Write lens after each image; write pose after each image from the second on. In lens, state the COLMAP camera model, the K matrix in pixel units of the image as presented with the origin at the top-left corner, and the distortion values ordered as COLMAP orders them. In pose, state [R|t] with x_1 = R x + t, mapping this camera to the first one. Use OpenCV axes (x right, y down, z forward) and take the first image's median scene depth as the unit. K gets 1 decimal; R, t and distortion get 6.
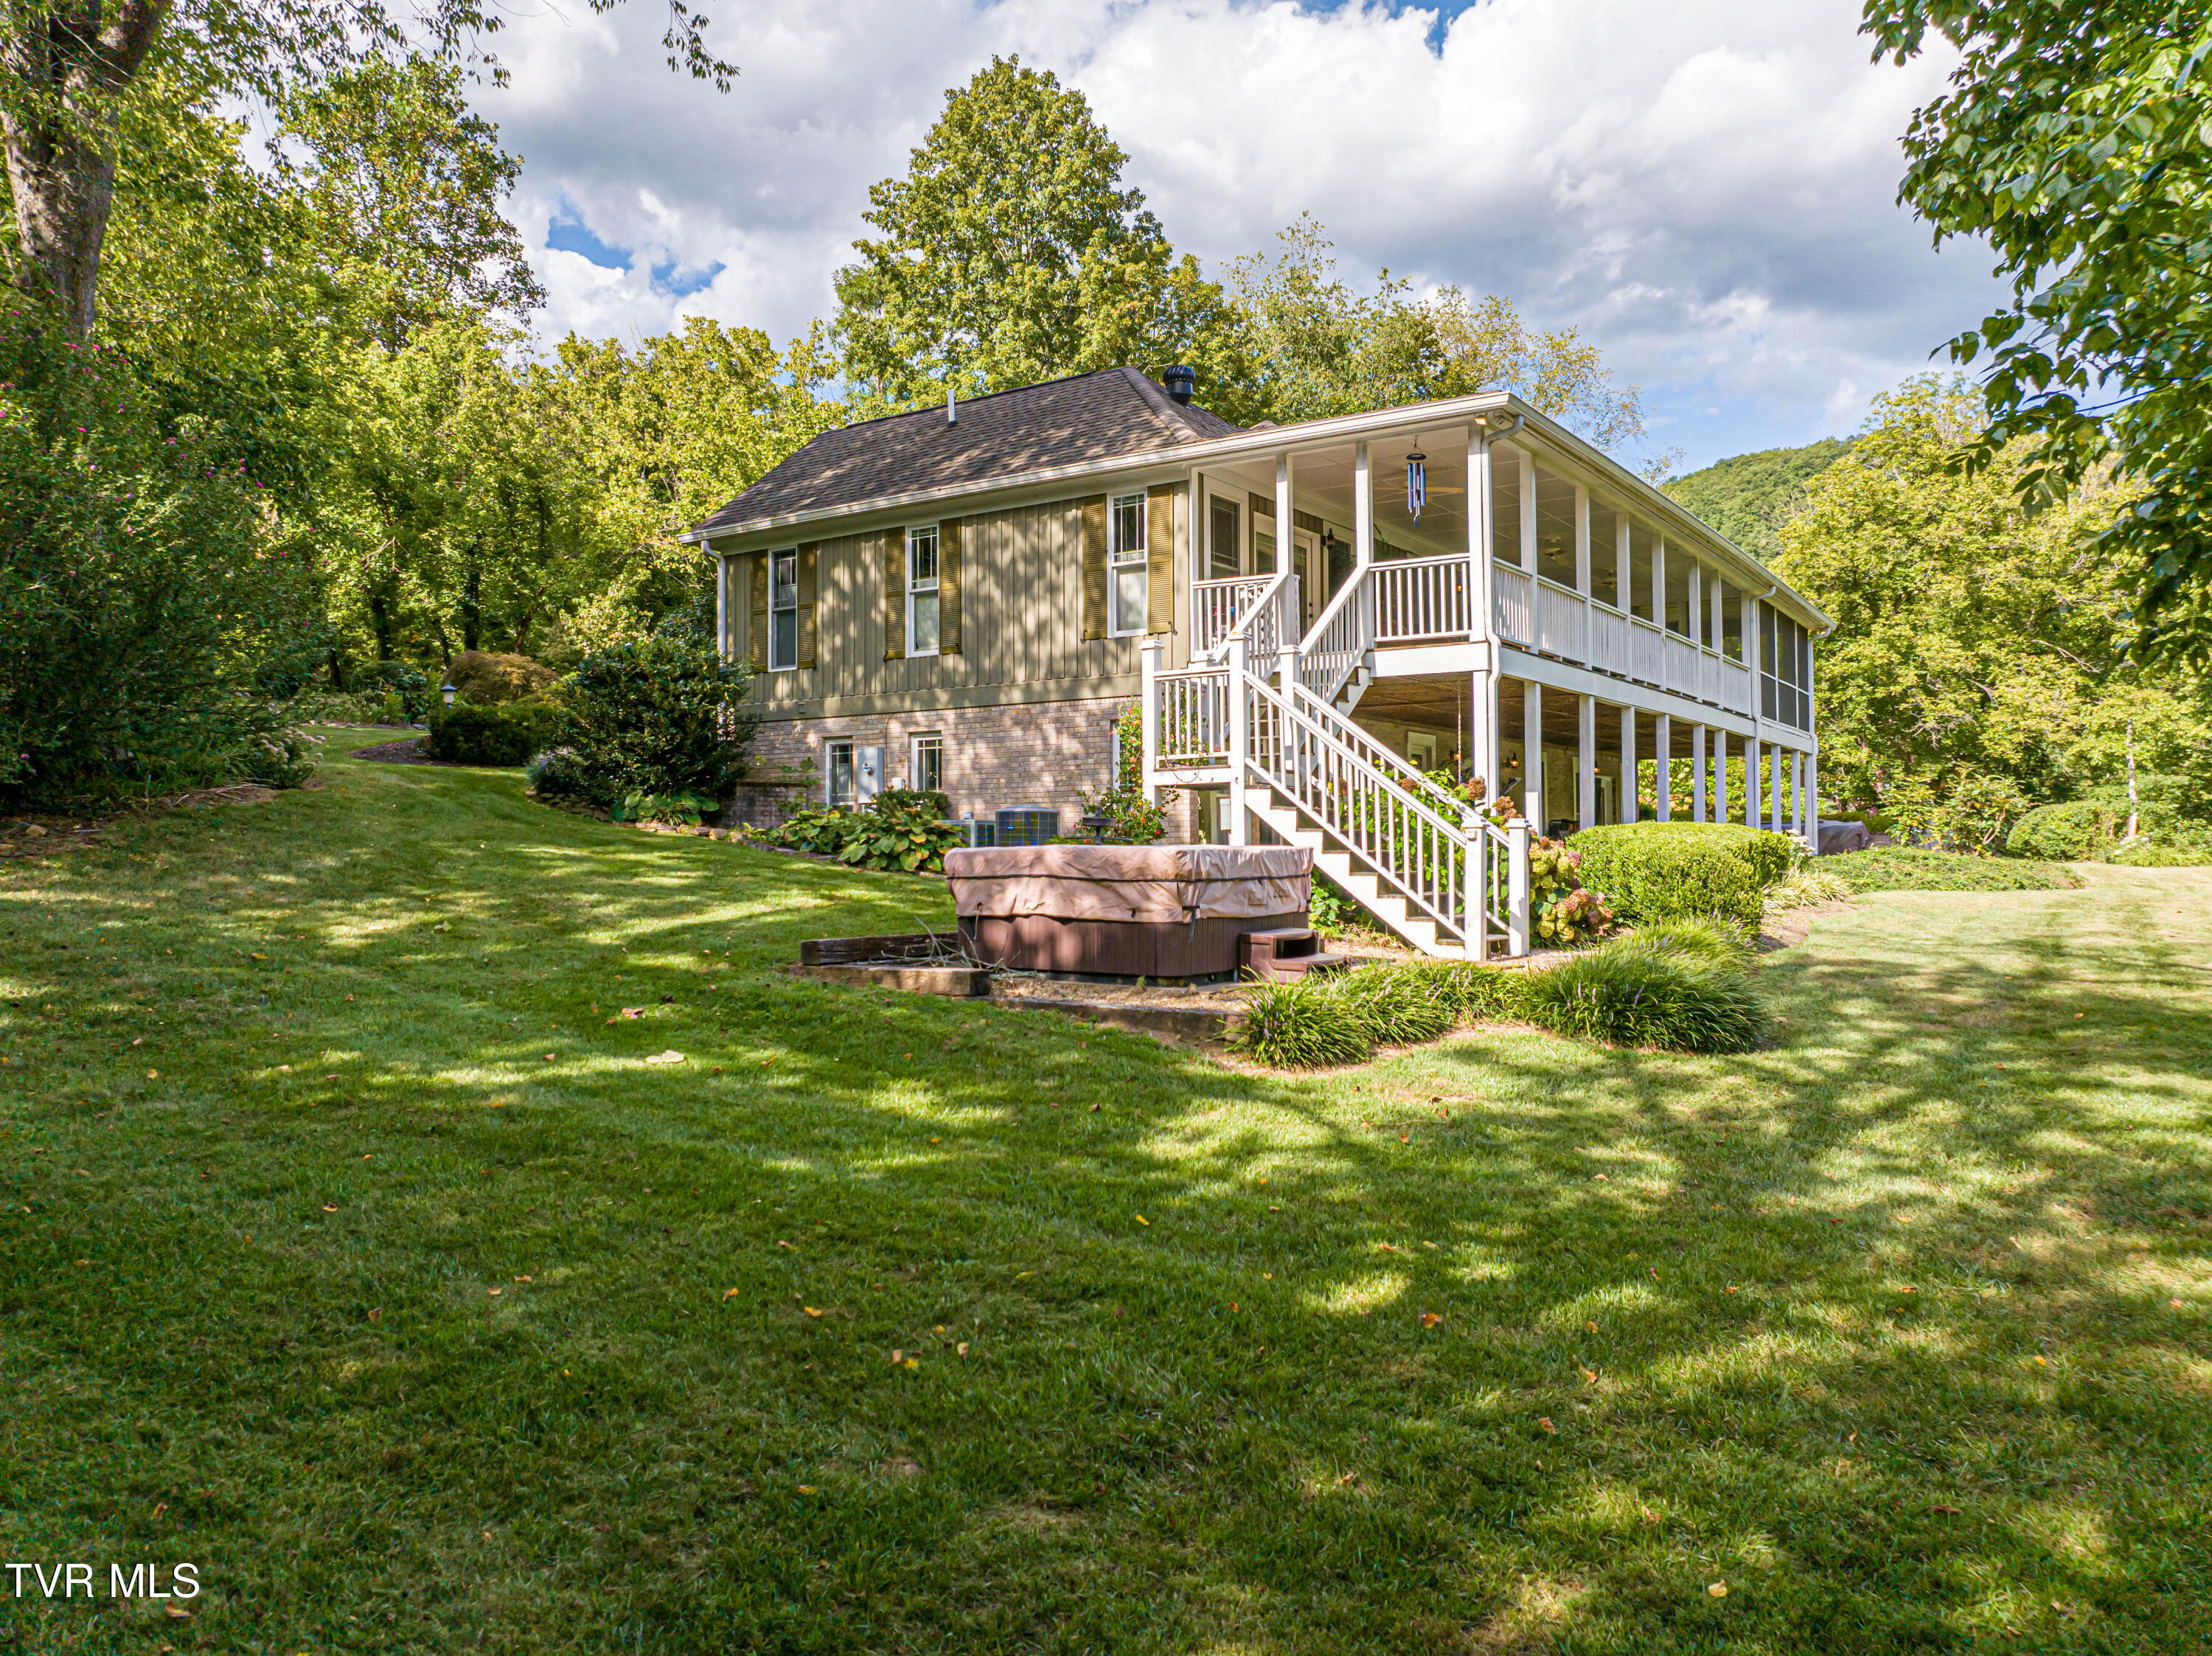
lens RADIAL K [[1572.9, 0, 1103.1], [0, 1572.9, 836.6], [0, 0, 1]] dist [-0.050690, 0.022609]
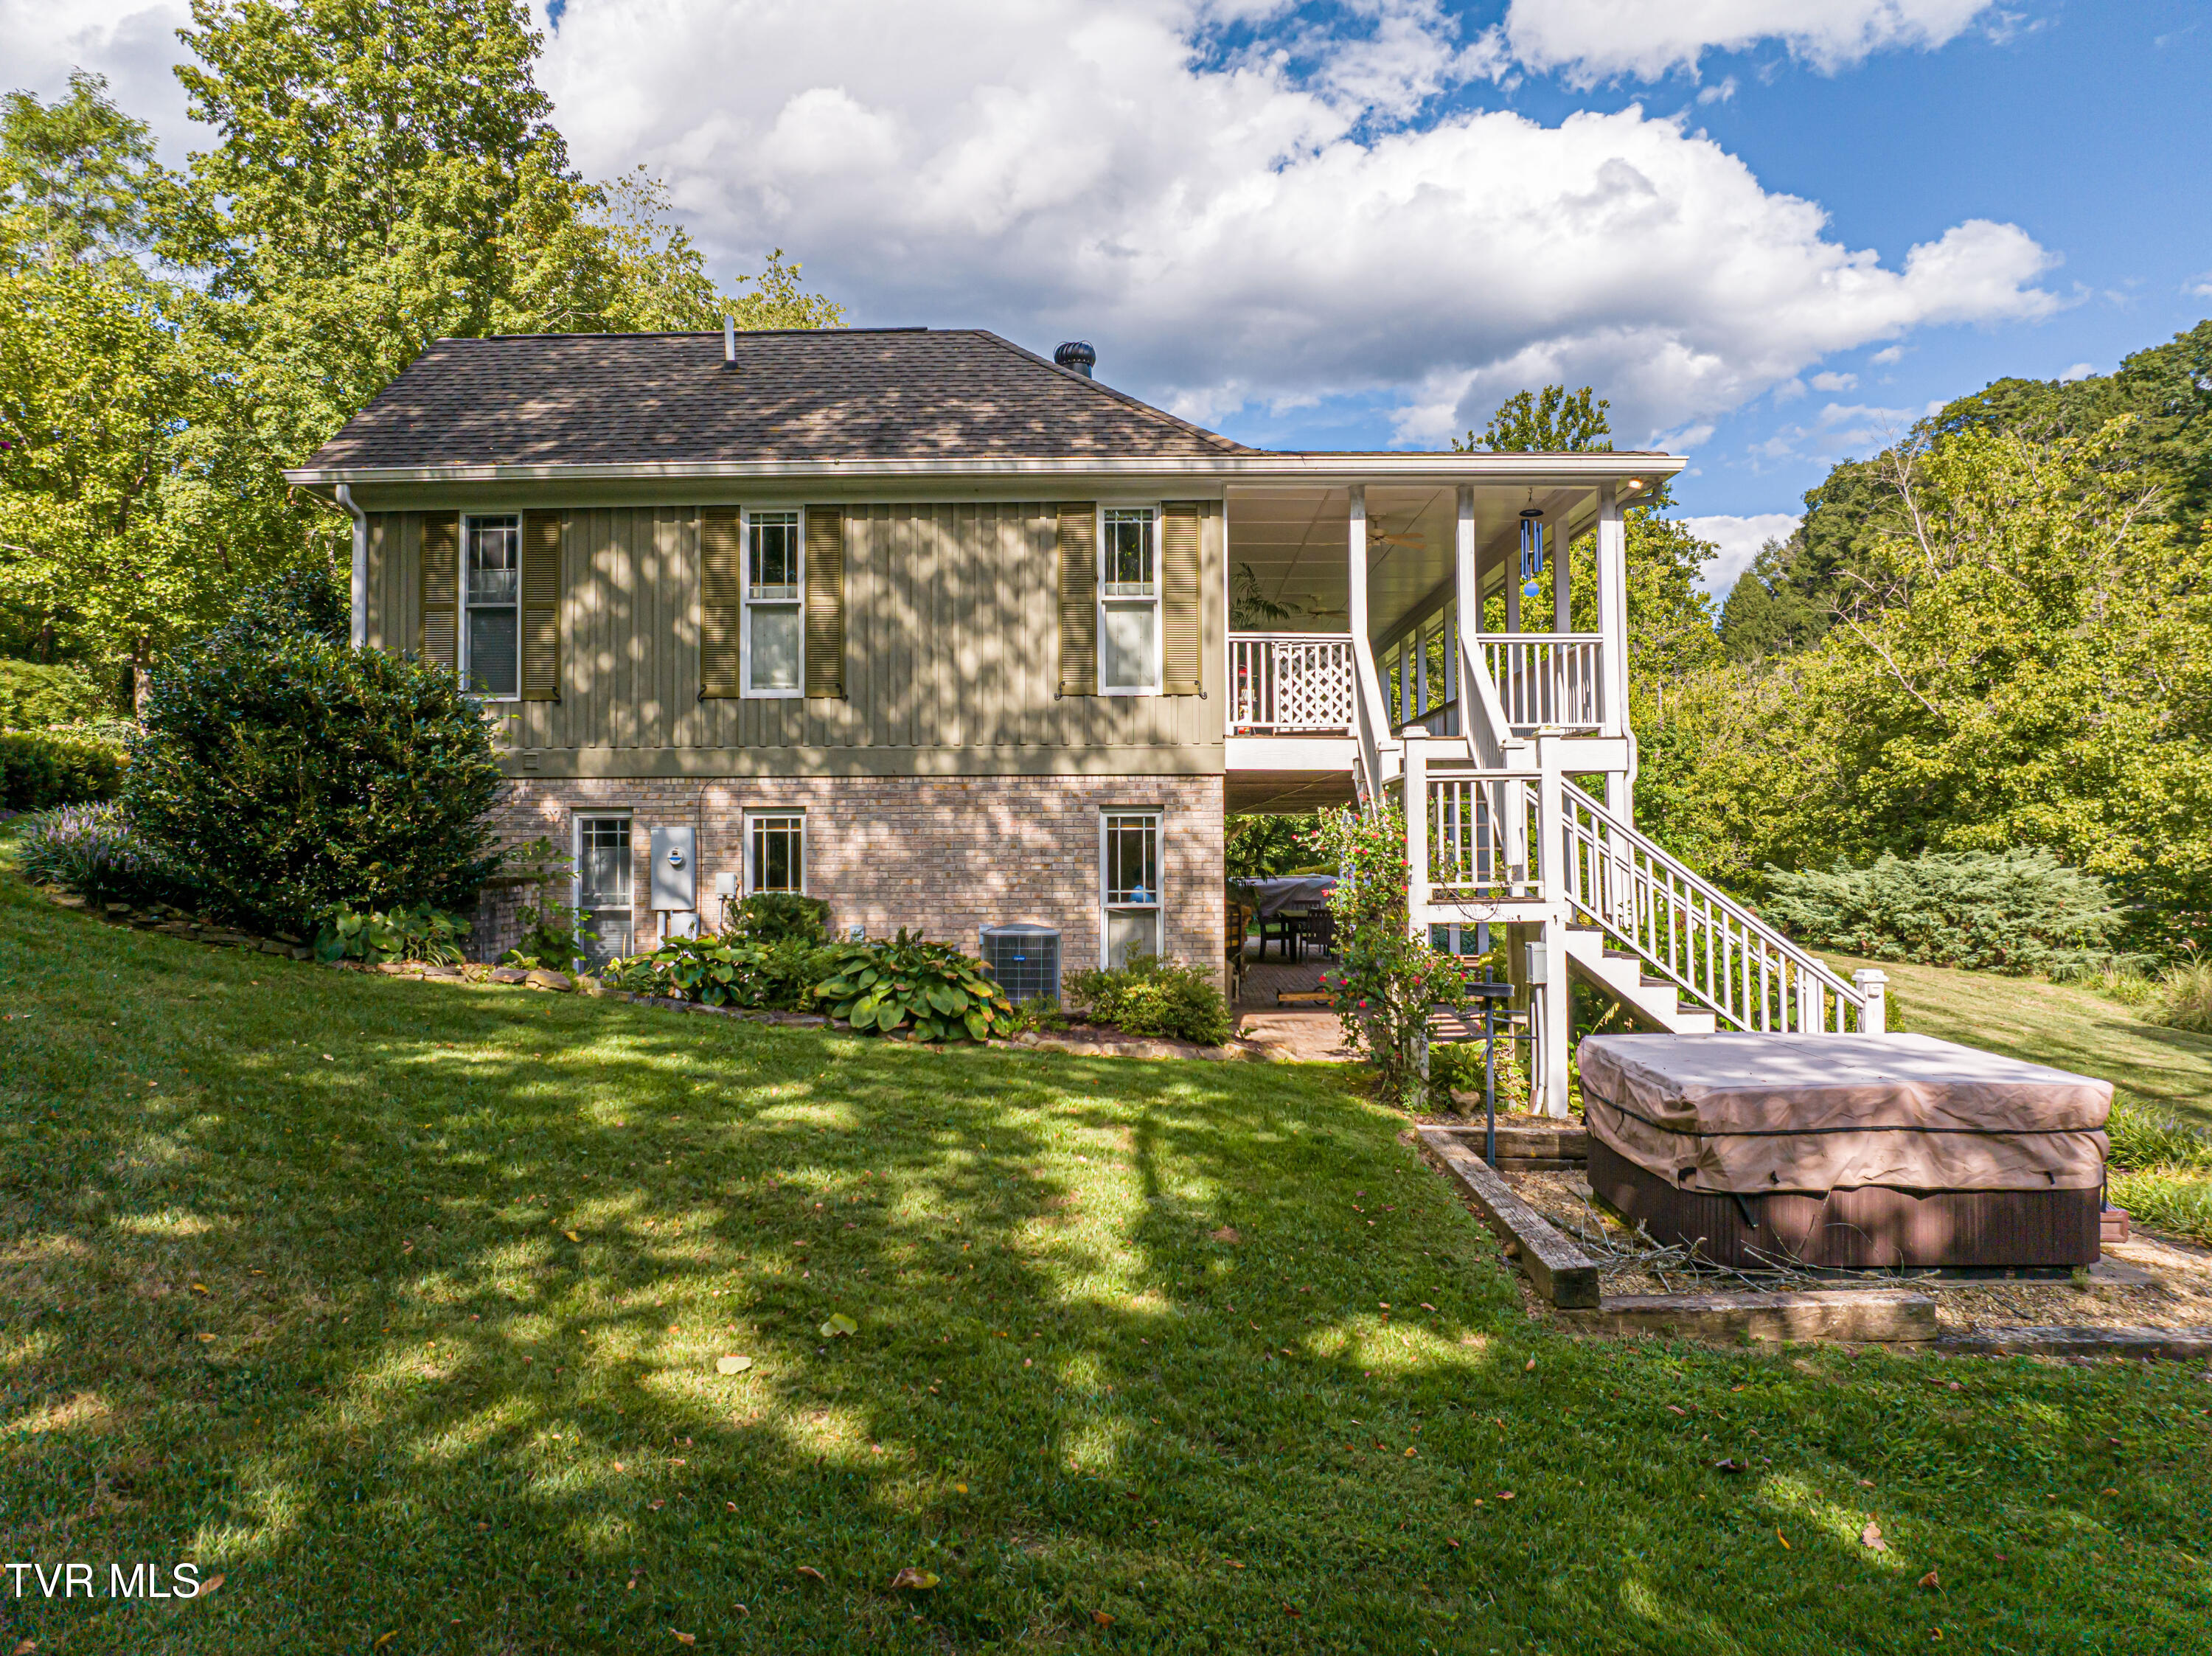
lens RADIAL K [[1572.9, 0, 1109.5], [0, 1572.9, 805.4], [0, 0, 1]] dist [-0.050690, 0.022609]
pose [[0.827872, 0.013741, 0.560749, -0.394322], [-0.003092, 0.999797, -0.019934, -0.056356], [-0.560909, 0.014769, 0.827746, 0.363240]]
